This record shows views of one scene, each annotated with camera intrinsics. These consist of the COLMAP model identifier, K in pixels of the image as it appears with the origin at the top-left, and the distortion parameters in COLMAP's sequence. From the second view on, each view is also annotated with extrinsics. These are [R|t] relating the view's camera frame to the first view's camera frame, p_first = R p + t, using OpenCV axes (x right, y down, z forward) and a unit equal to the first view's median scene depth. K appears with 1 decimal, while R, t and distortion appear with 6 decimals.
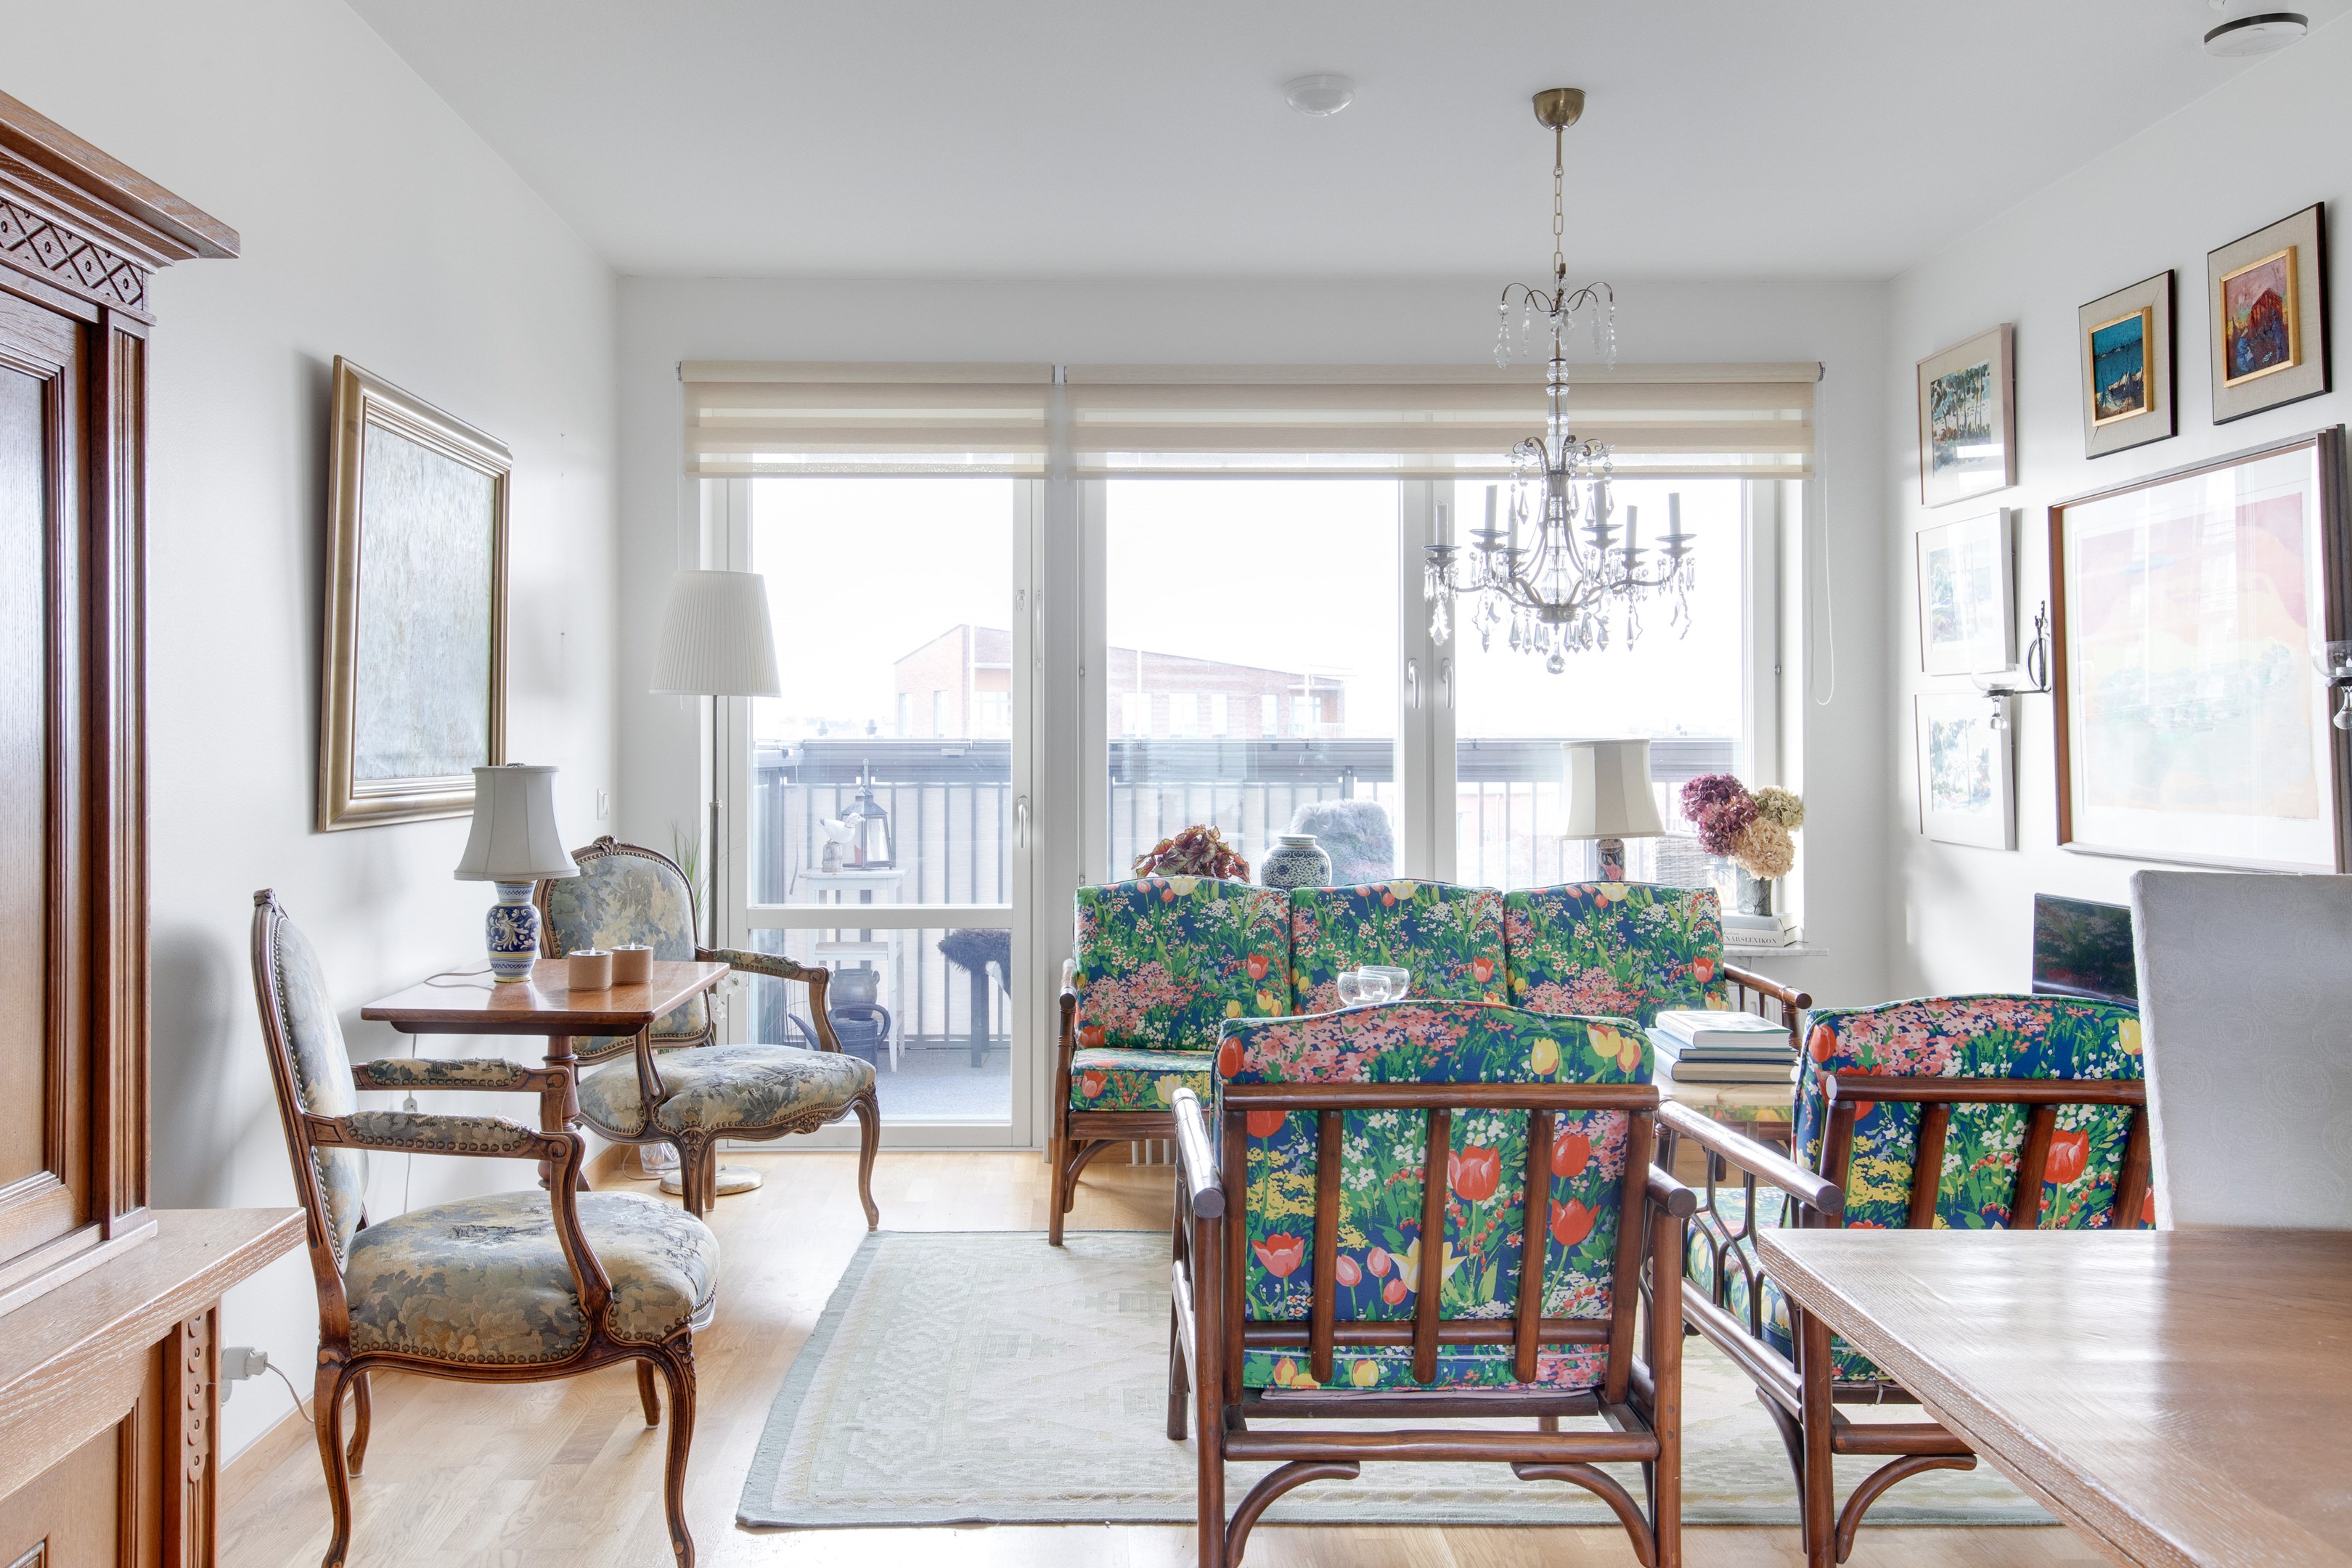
lens RADIAL K [[1839.6, 0, 1180.4], [0, 1839.6, 731.1], [0, 0, 1]] dist [0.018195, -0.000890]
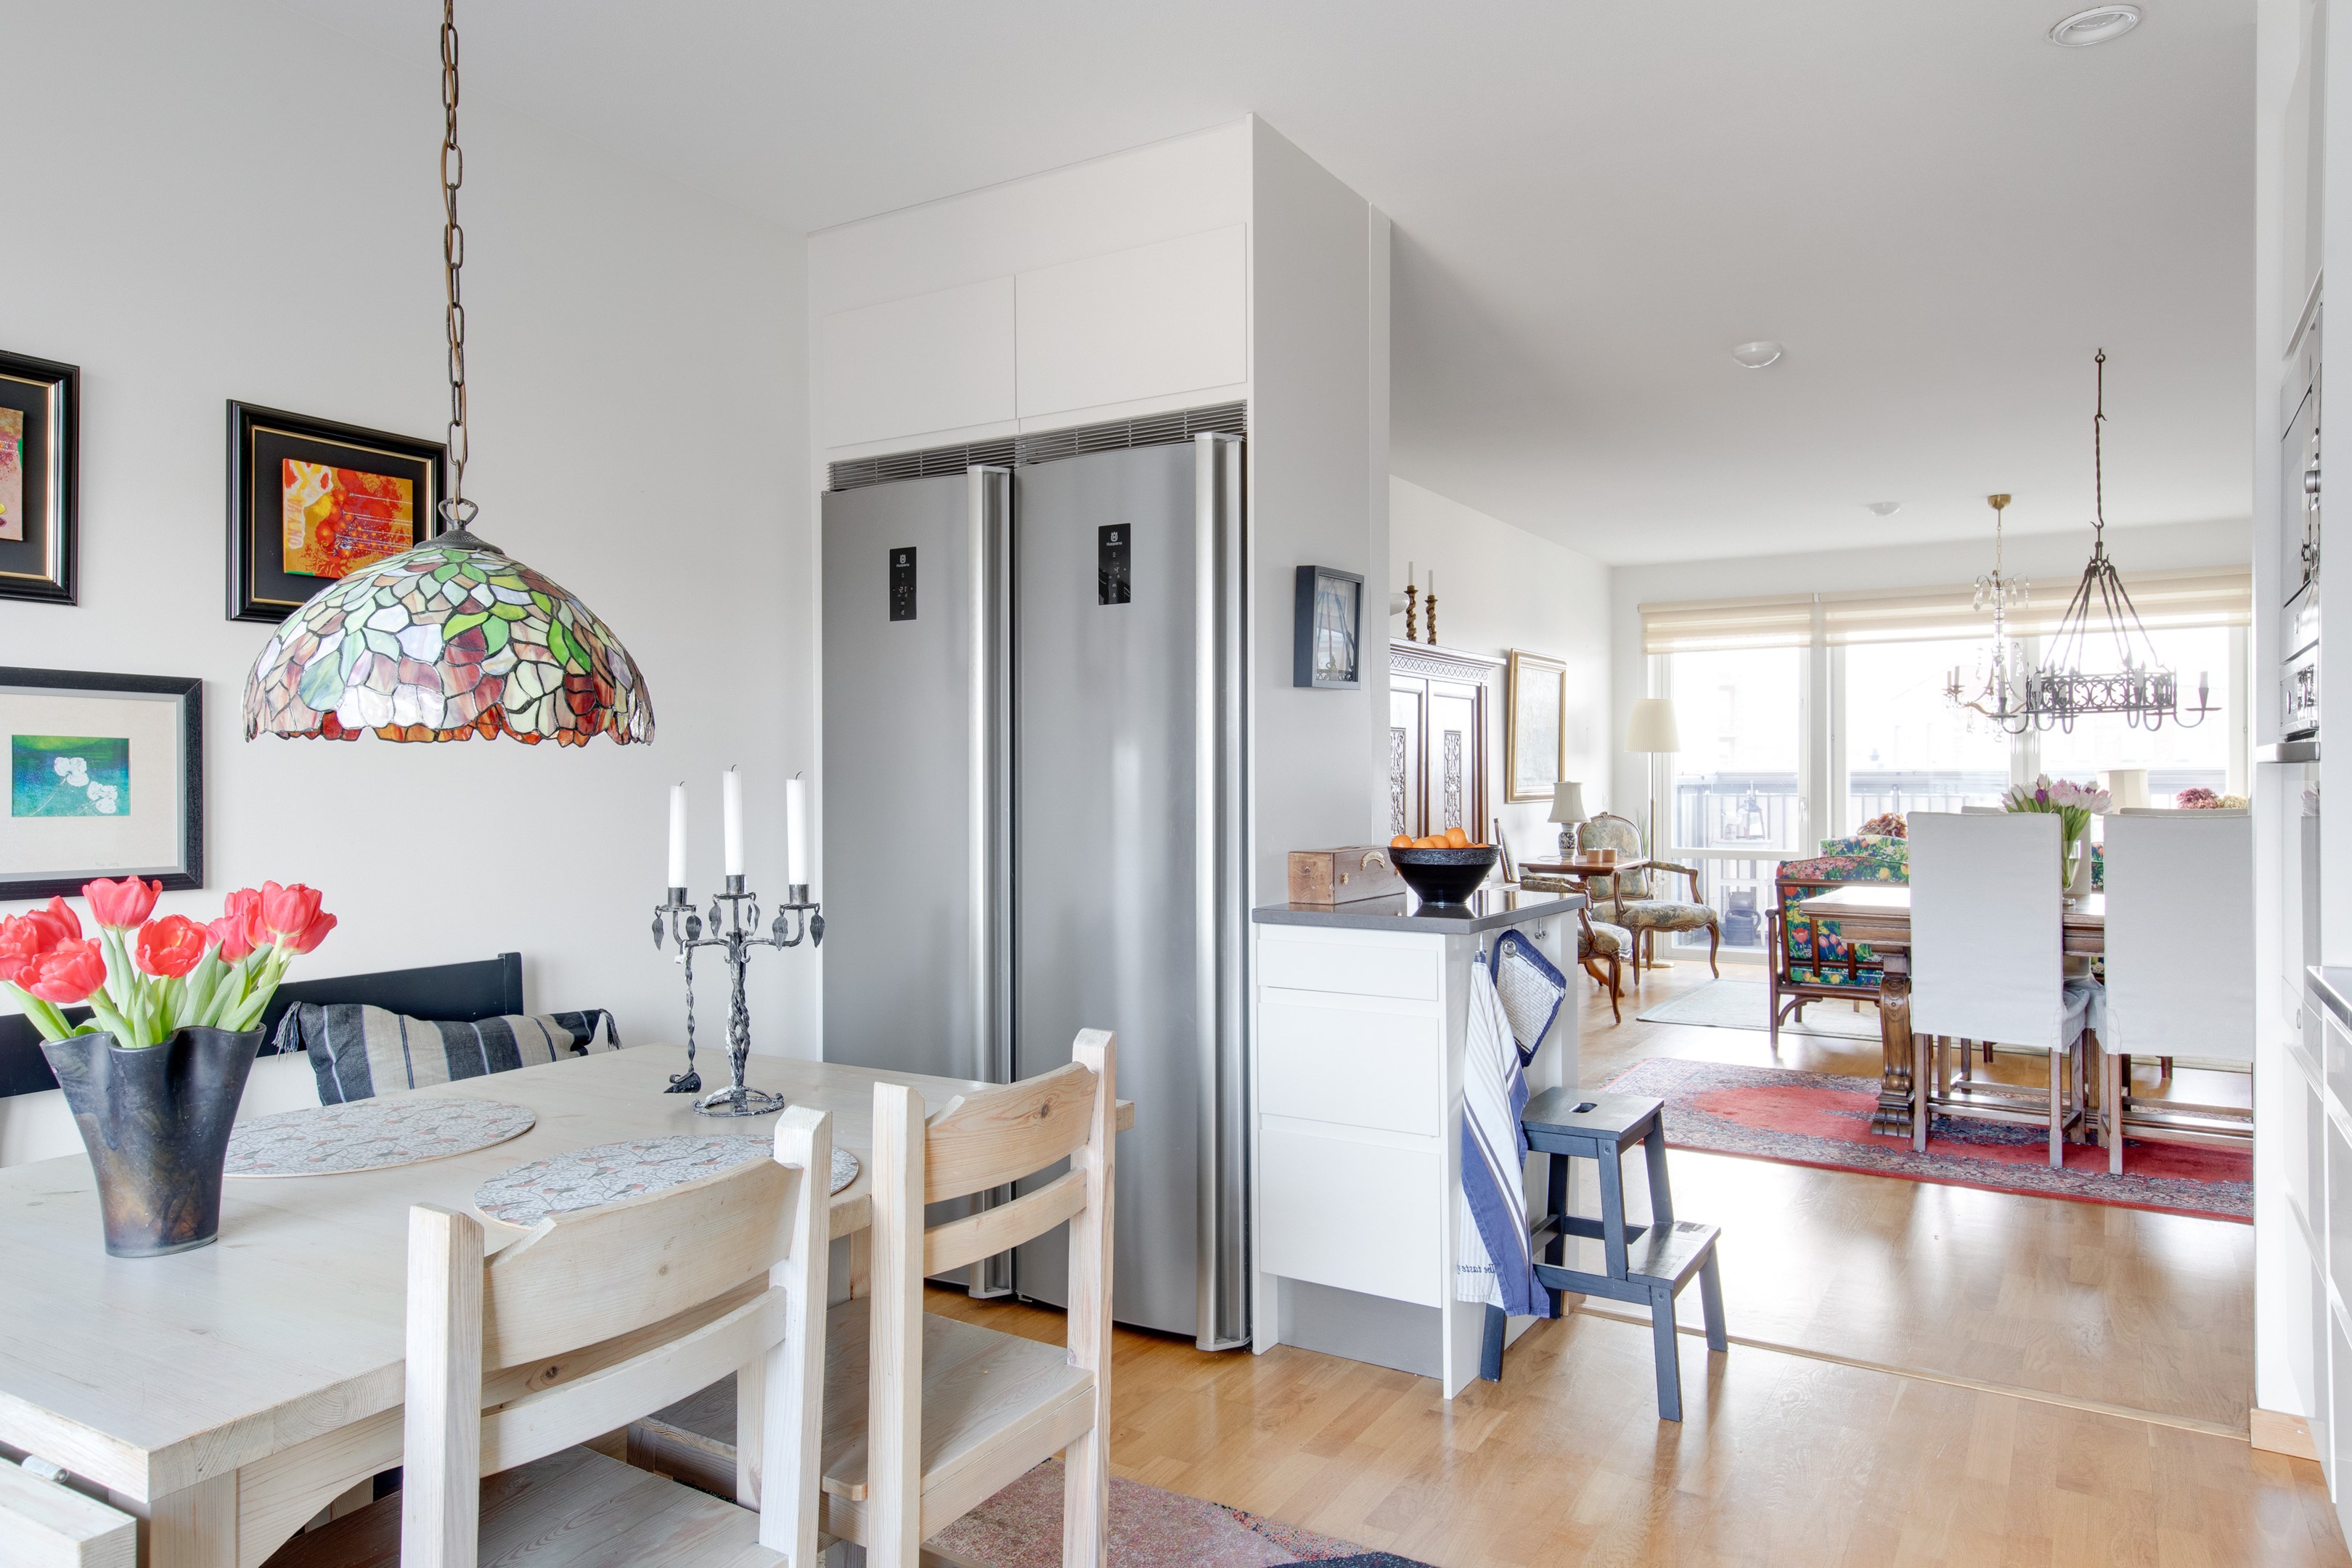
lens RADIAL K [[1525.8, 0, 1189.5], [0, 1525.8, 780.2], [0, 0, 1]] dist [0.009593, 0.004350]
pose [[0.829751, -0.000230, -0.558133, 0.399365], [0.007968, 0.999903, 0.011433, -0.013545], [0.558076, -0.013934, 0.829673, -1.088556]]
